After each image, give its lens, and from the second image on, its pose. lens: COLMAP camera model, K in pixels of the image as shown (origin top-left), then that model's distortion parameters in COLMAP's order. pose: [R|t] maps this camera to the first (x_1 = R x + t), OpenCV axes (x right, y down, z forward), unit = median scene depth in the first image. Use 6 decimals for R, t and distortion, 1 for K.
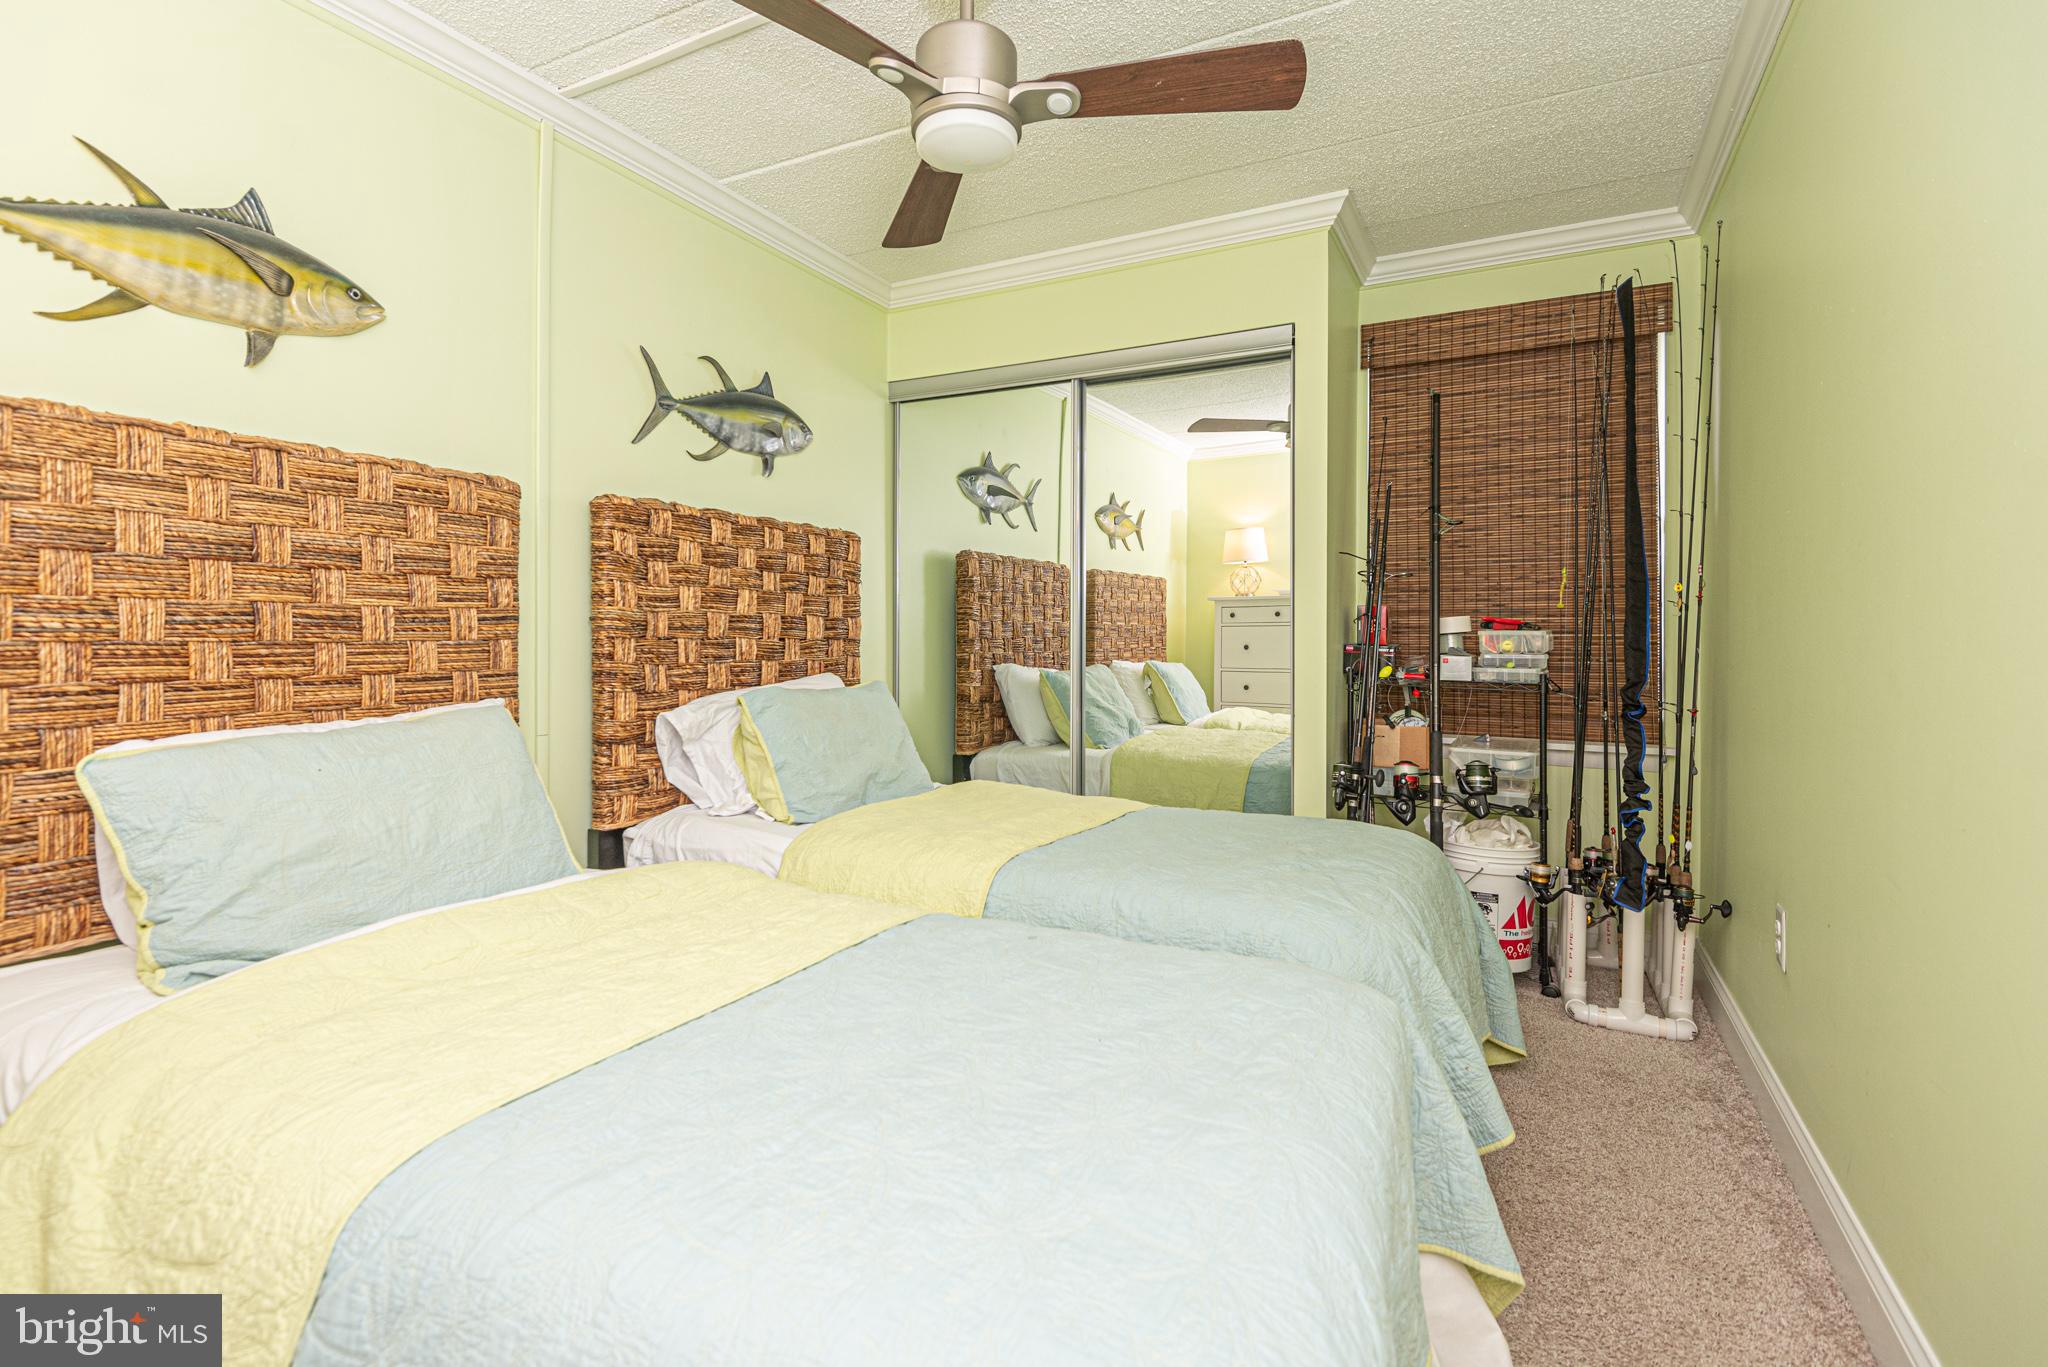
lens RADIAL K [[951.7, 0, 1019.5], [0, 951.7, 638.0], [0, 0, 1]] dist [0.017692, -0.000104]
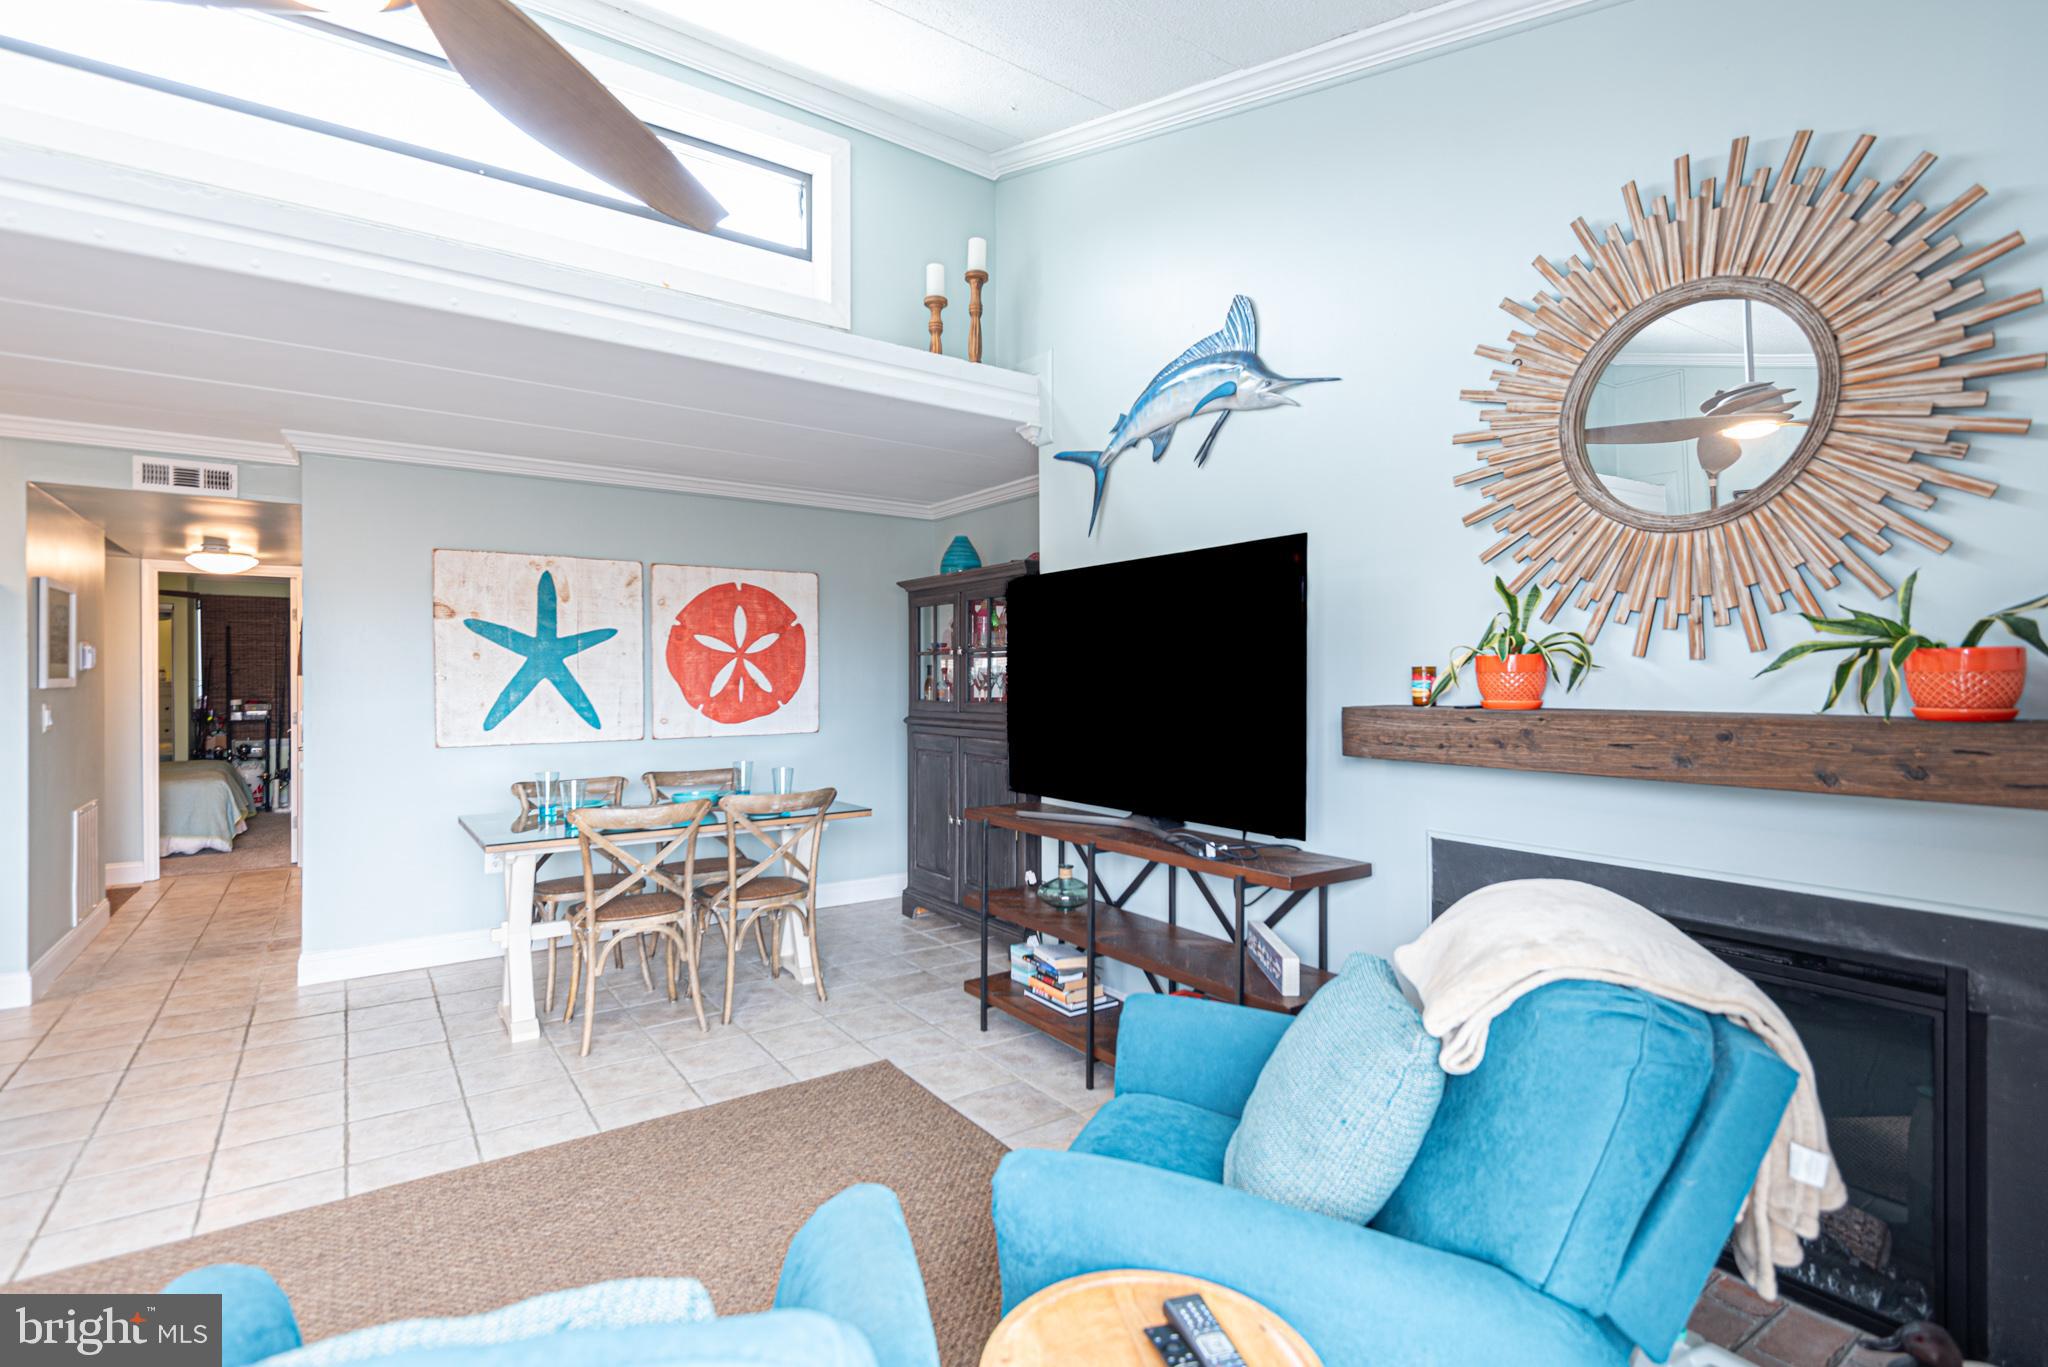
lens RADIAL K [[971.2, 0, 965.2], [0, 971.2, 677.6], [0, 0, 1]] dist [0.003909, -0.000450]
pose [[0.467917, -0.002392, 0.883769, -1.280942], [0.002451, 0.999996, 0.001409, -0.096423], [-0.883769, 0.001507, 0.467921, -2.680557]]
